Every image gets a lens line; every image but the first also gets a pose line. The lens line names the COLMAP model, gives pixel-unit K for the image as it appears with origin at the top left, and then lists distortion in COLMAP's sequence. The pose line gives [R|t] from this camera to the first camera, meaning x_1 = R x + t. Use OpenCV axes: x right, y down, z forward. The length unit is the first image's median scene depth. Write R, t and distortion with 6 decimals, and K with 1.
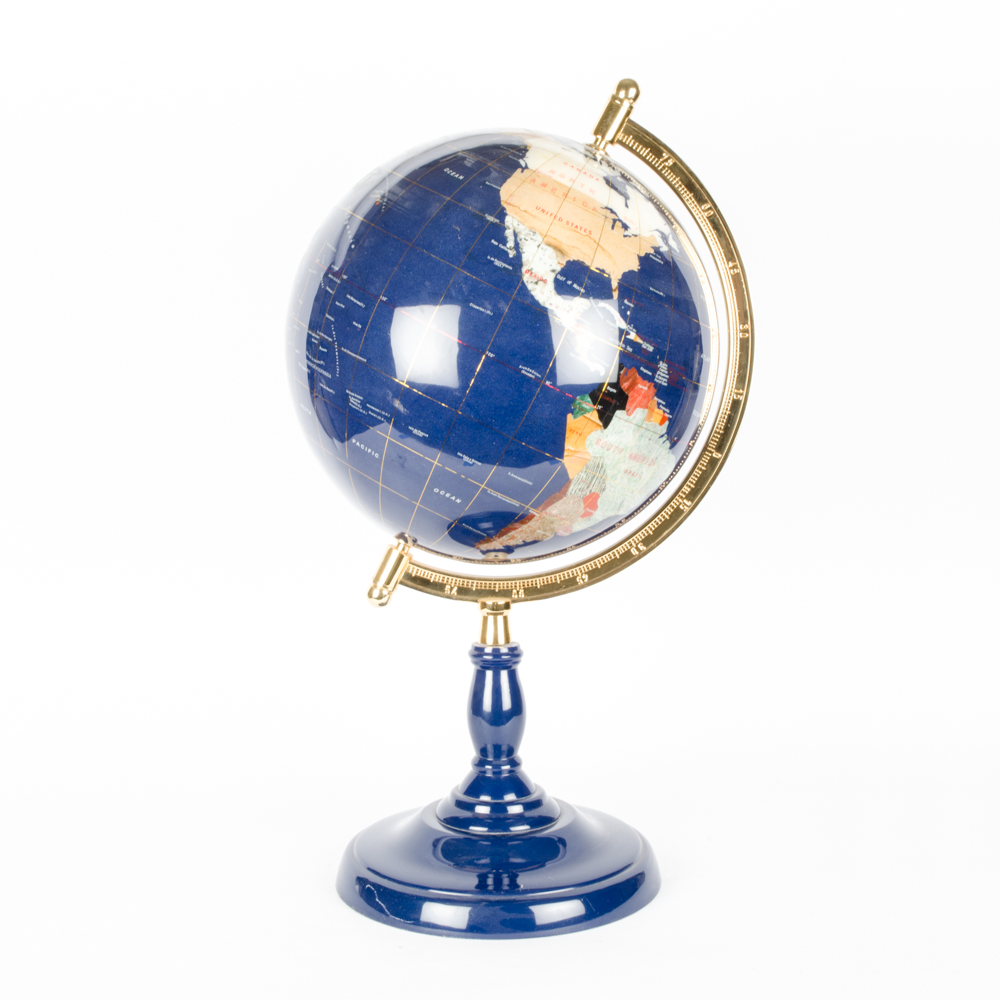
lens RADIAL K [[1913.6, 0, 500.0], [0, 1913.6, 500.0], [0, 0, 1]] dist [-0.045355, -0.137665]
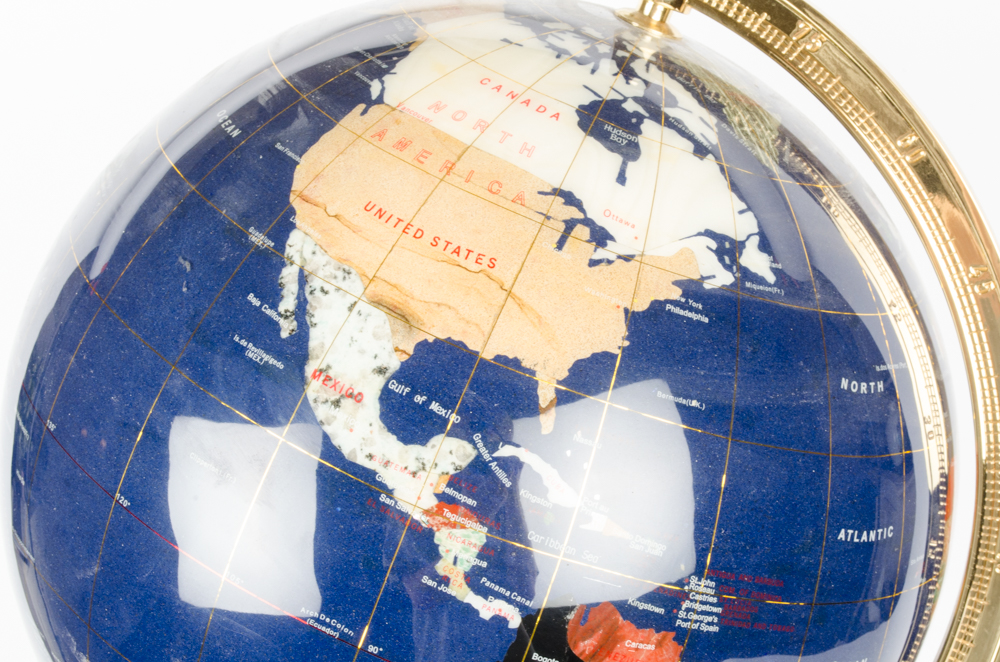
lens RADIAL K [[1927.3, 0, 500.0], [0, 1927.3, 331.0], [0, 0, 1]] dist [-0.005181, -0.084438]
pose [[0.931634, -0.010565, -0.363245, 0.176516], [0.019975, 0.999555, 0.022159, -0.121925], [0.362849, -0.027900, 0.931430, 0.566173]]
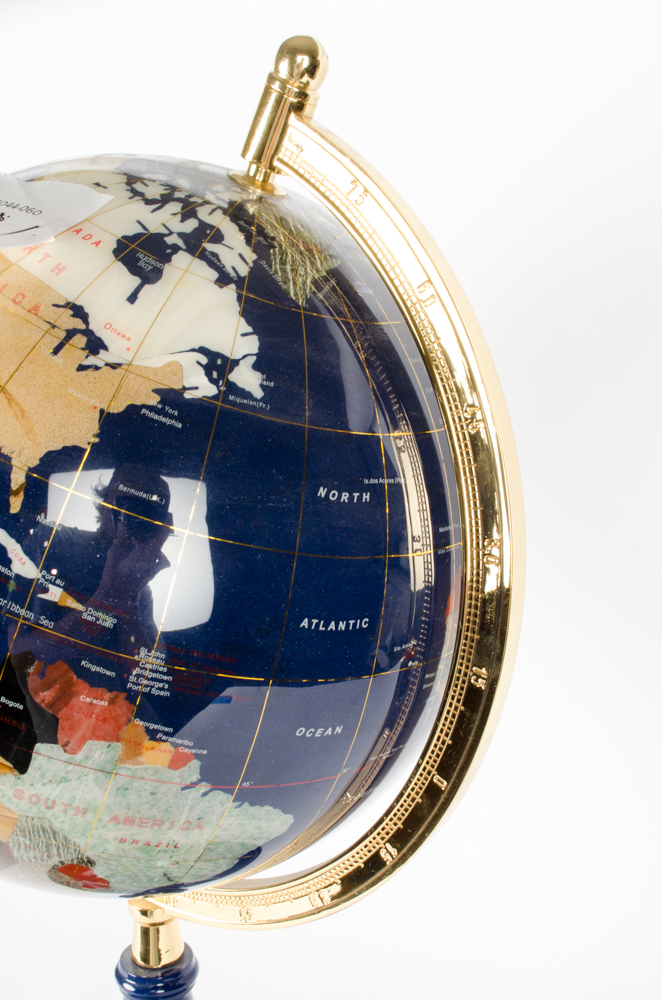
lens RADIAL K [[998.4, 0, 330.7], [0, 998.4, 519.9], [0, 0, 1]] dist [-0.007863, -0.005016]
pose [[0.828922, 0.102570, -0.549880, 0.227873], [-0.051690, 0.992884, 0.107283, -0.119627], [0.556971, -0.060506, 0.828325, 0.763217]]
